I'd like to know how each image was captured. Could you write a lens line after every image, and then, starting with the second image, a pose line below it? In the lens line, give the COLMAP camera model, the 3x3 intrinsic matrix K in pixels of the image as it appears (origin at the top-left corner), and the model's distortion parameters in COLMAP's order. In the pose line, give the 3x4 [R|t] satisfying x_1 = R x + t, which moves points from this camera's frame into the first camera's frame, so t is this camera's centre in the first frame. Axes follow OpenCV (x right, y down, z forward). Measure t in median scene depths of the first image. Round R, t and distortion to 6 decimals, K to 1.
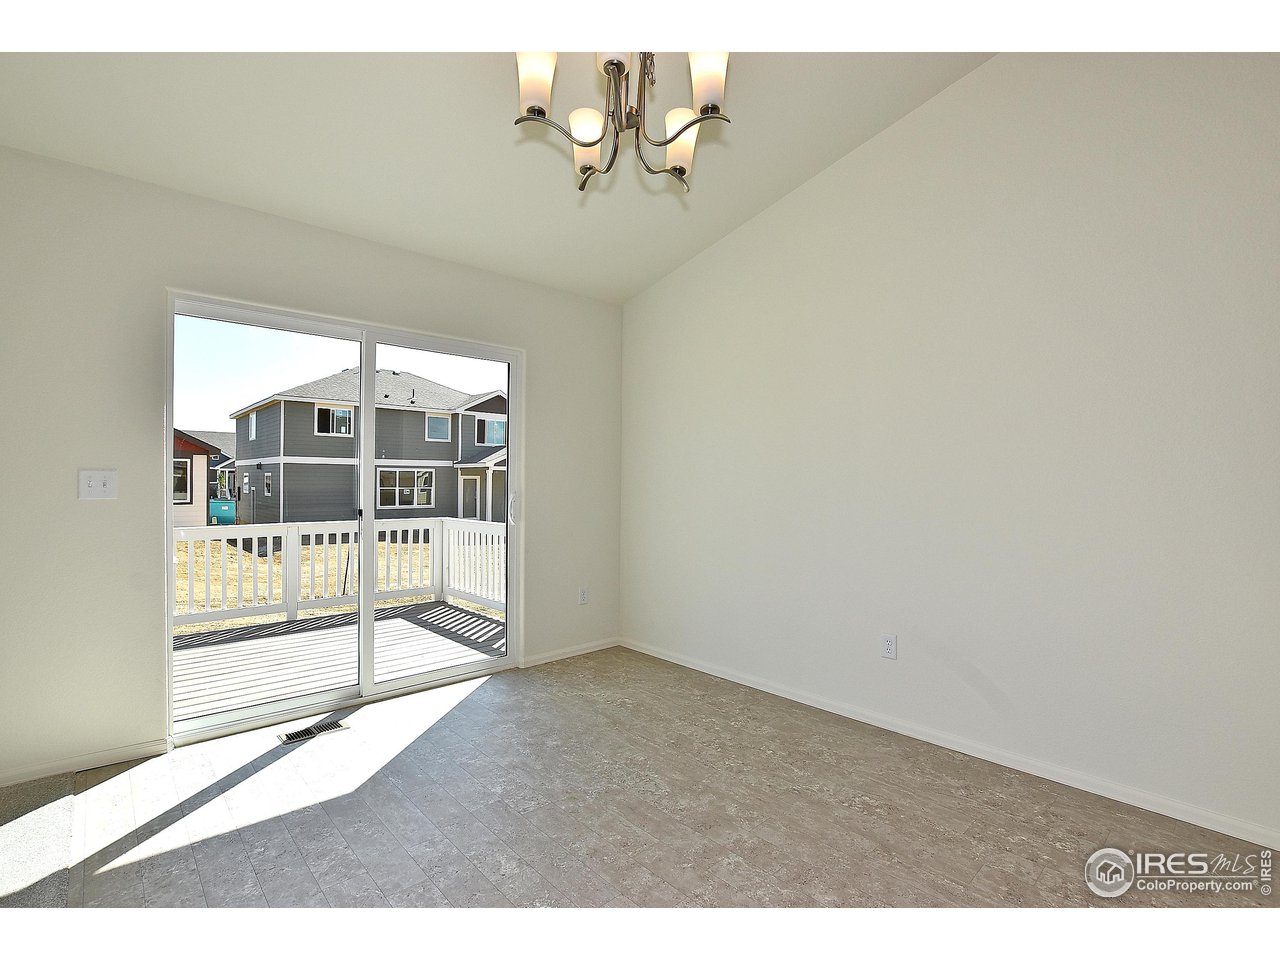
lens RADIAL K [[595.2, 0, 640.0], [0, 595.2, 480.0], [0, 0, 1]] dist [-0.026231, 0.001764]
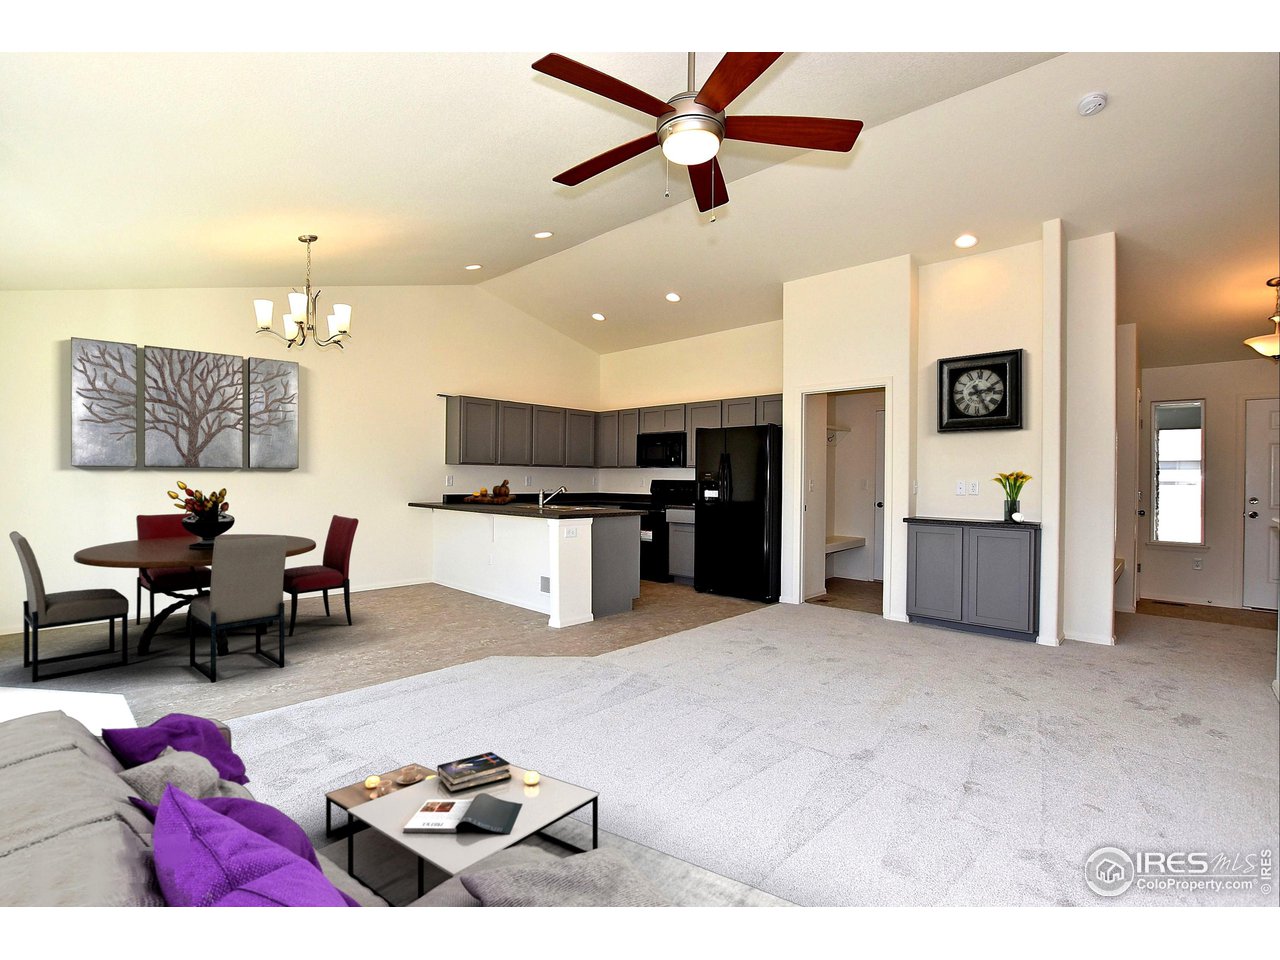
lens RADIAL K [[595.2, 0, 640.0], [0, 595.2, 480.0], [0, 0, 1]] dist [-0.026231, 0.001764]
pose [[-0.064642, -0.013026, 0.997824, -1.189513], [-0.009620, 0.999876, 0.012429, -0.014191], [-0.997862, -0.008796, -0.064759, -0.103147]]
